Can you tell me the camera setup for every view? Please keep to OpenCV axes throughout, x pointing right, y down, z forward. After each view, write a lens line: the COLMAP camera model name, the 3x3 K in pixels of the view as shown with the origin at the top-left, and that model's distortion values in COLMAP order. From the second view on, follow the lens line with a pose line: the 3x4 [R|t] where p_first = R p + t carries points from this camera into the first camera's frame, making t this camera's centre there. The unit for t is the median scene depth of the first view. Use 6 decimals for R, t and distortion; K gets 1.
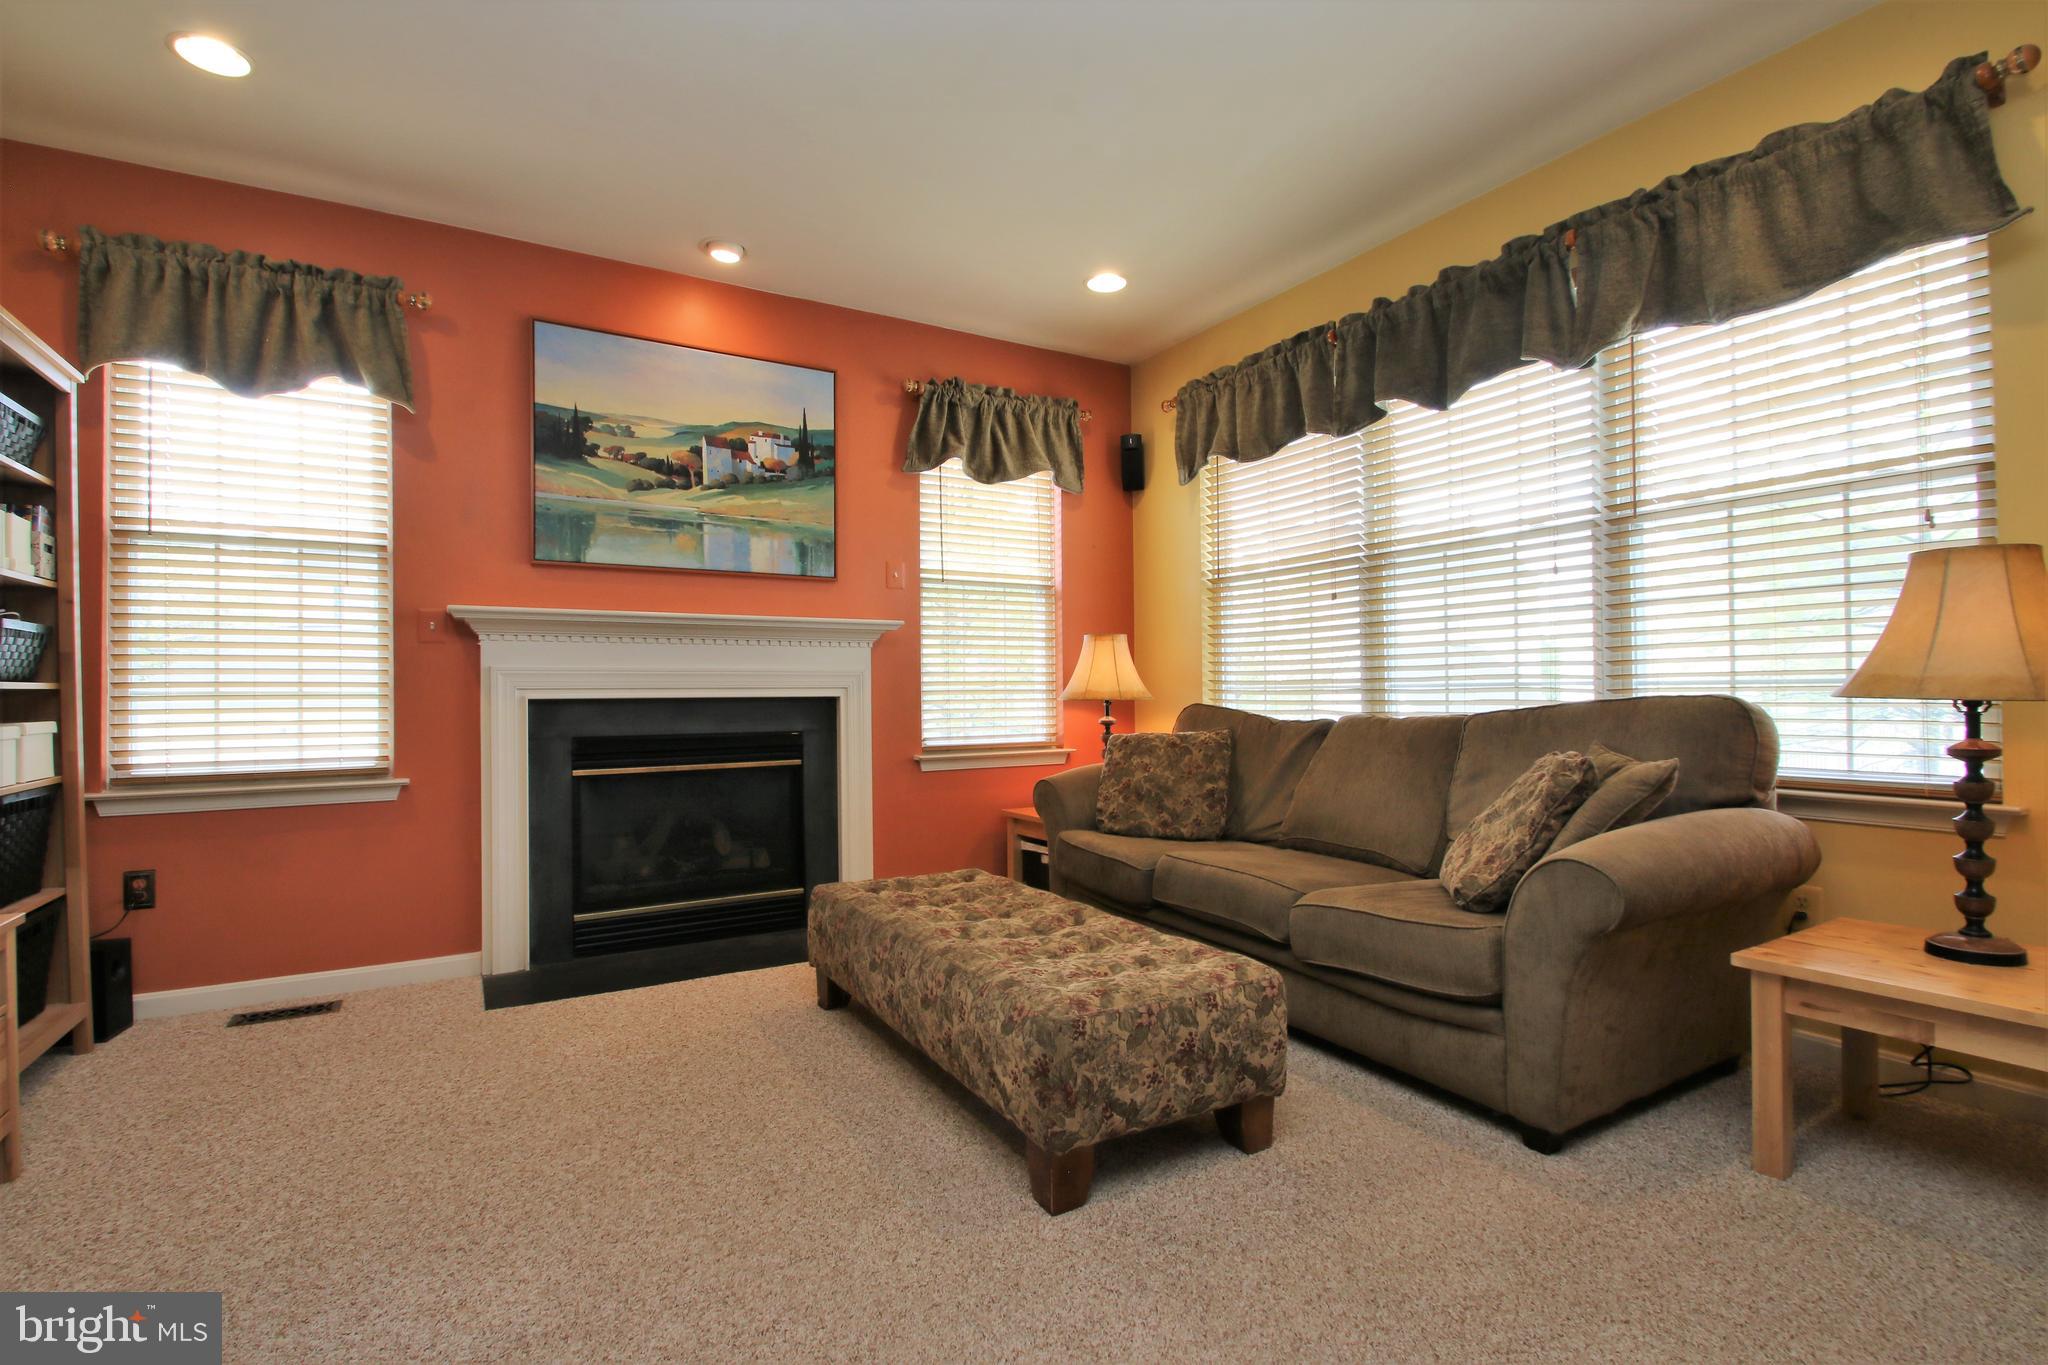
lens RADIAL K [[946.7, 0, 1011.9], [0, 946.7, 688.5], [0, 0, 1]] dist [0.006026, -0.013329]
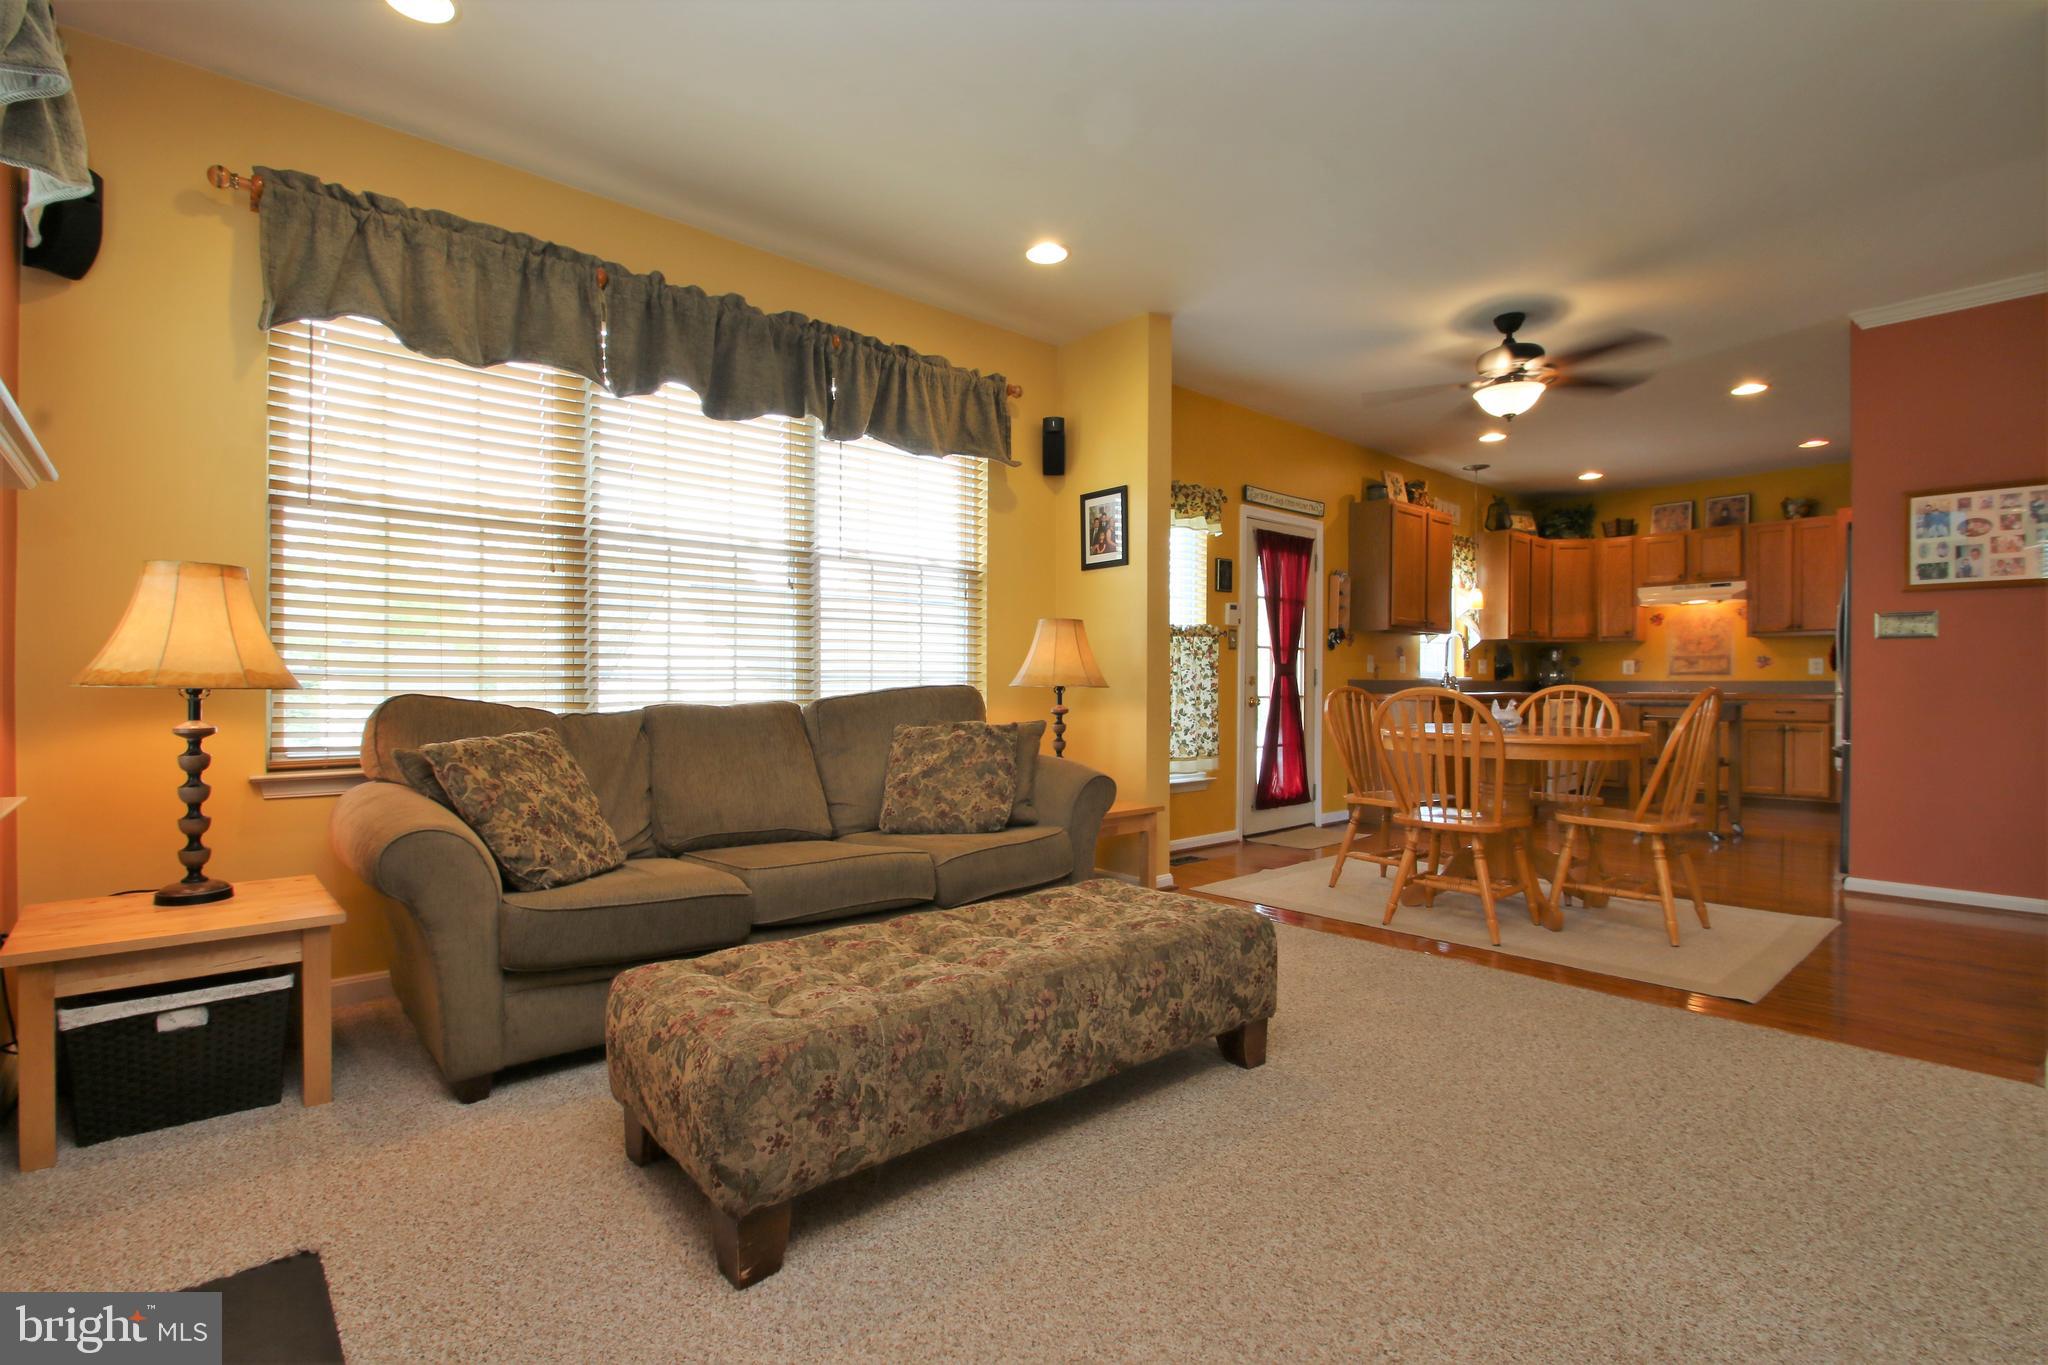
lens RADIAL K [[946.7, 0, 1010.7], [0, 946.7, 686.8], [0, 0, 1]] dist [0.006026, -0.013329]
pose [[-0.183589, 0.005207, 0.982989, -0.615853], [-0.006488, 0.999958, -0.006508, 0.013965], [-0.982982, -0.007572, -0.183547, 0.808078]]
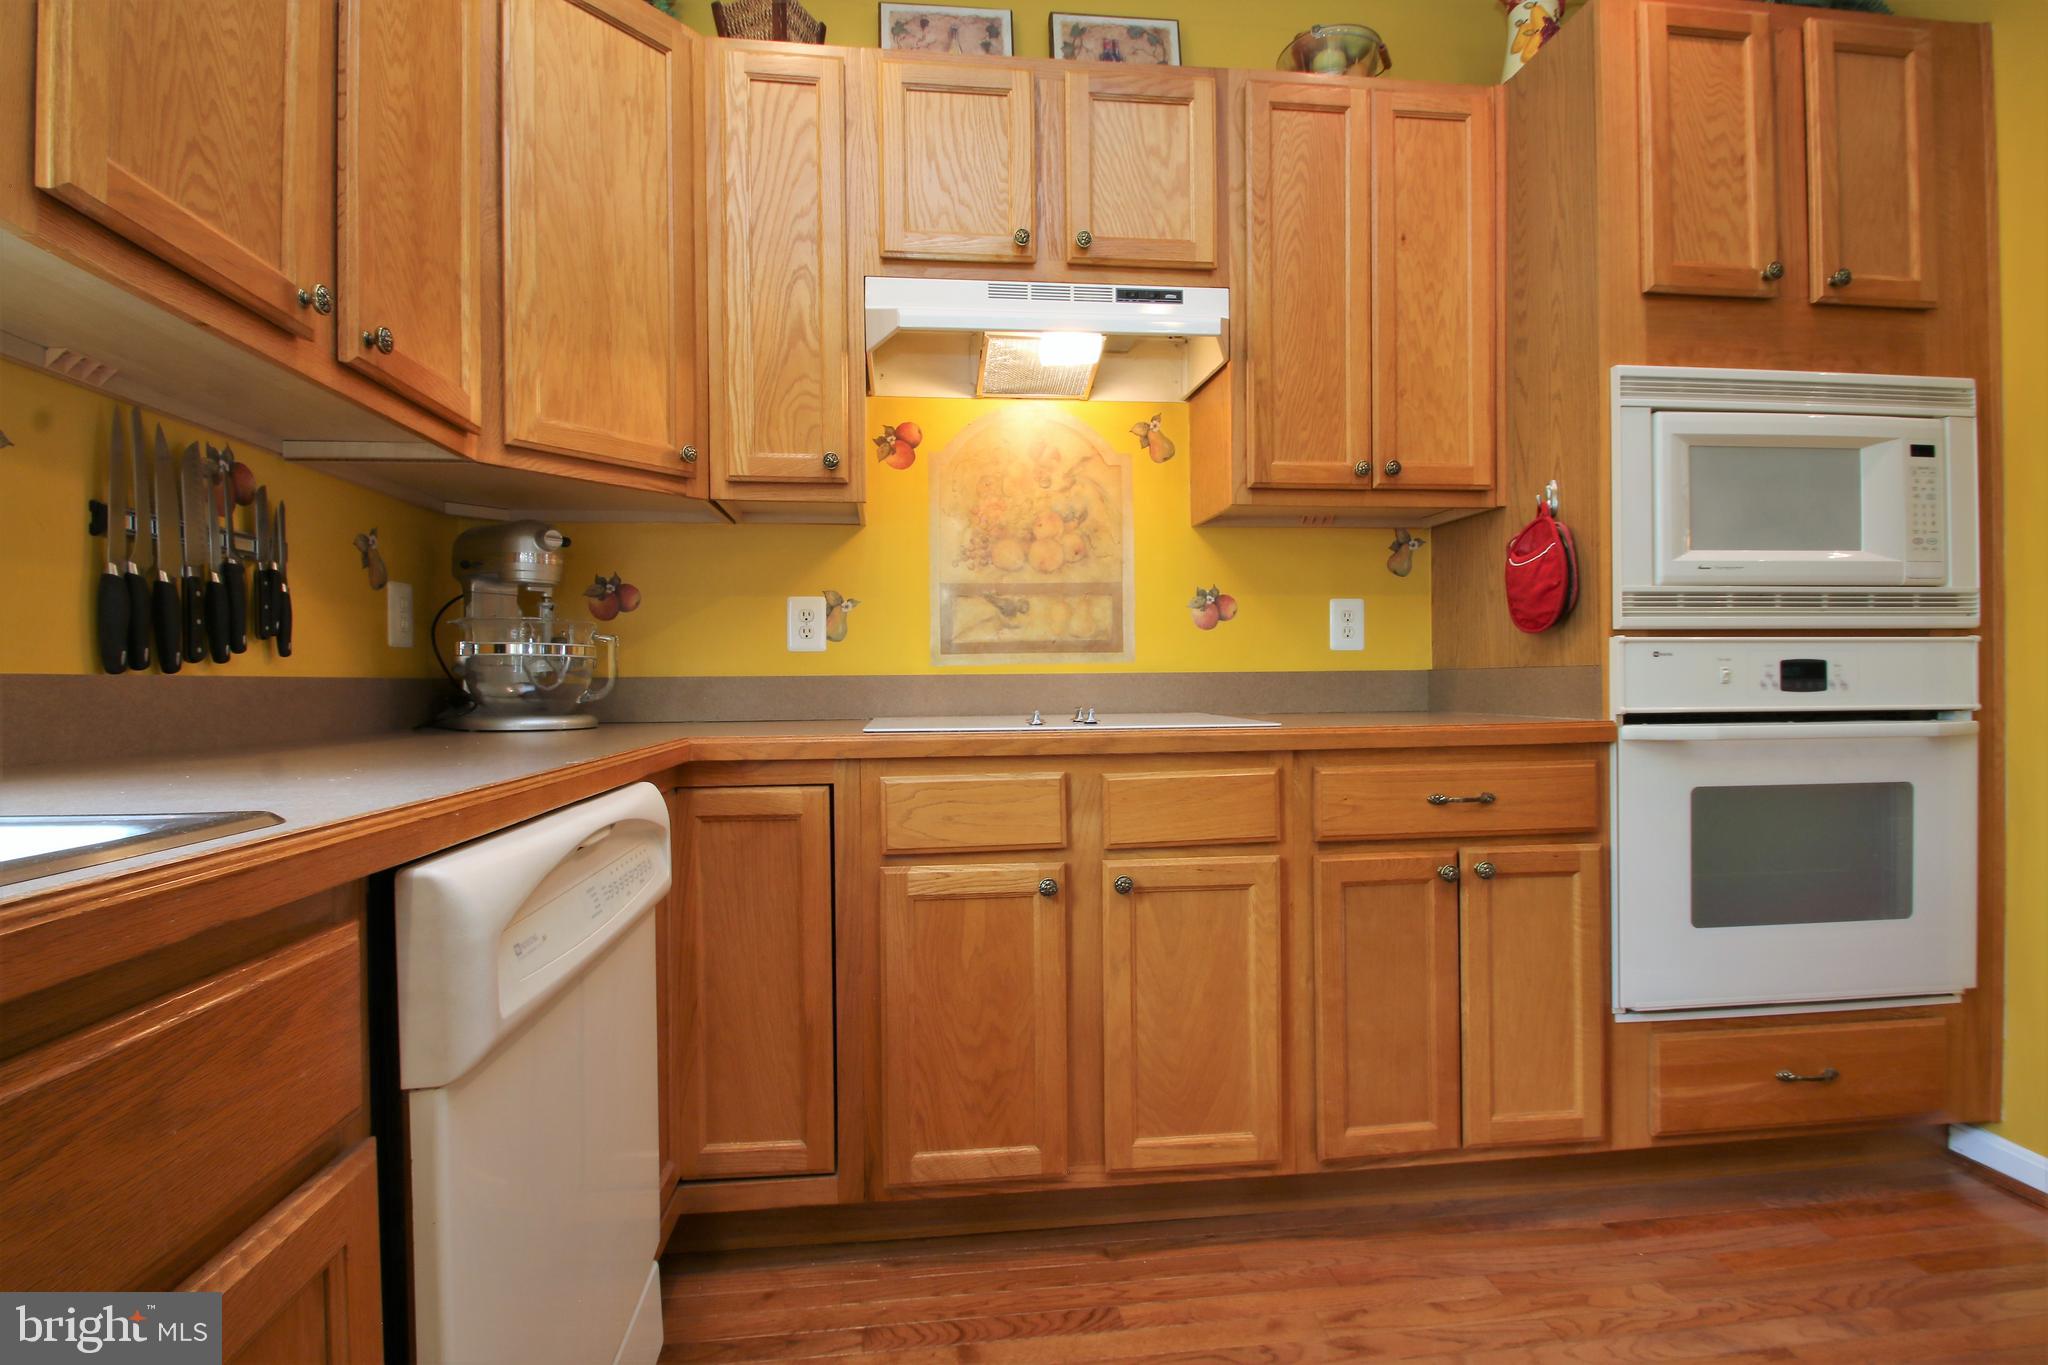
lens RADIAL K [[946.7, 0, 1006.4], [0, 946.7, 684.7], [0, 0, 1]] dist [0.006026, -0.013329]
pose [[-0.910944, 0.016701, 0.412192, 1.050618], [0.015290, 0.999861, -0.006720, -0.014051], [-0.412247, 0.000181, -0.911072, -0.633954]]
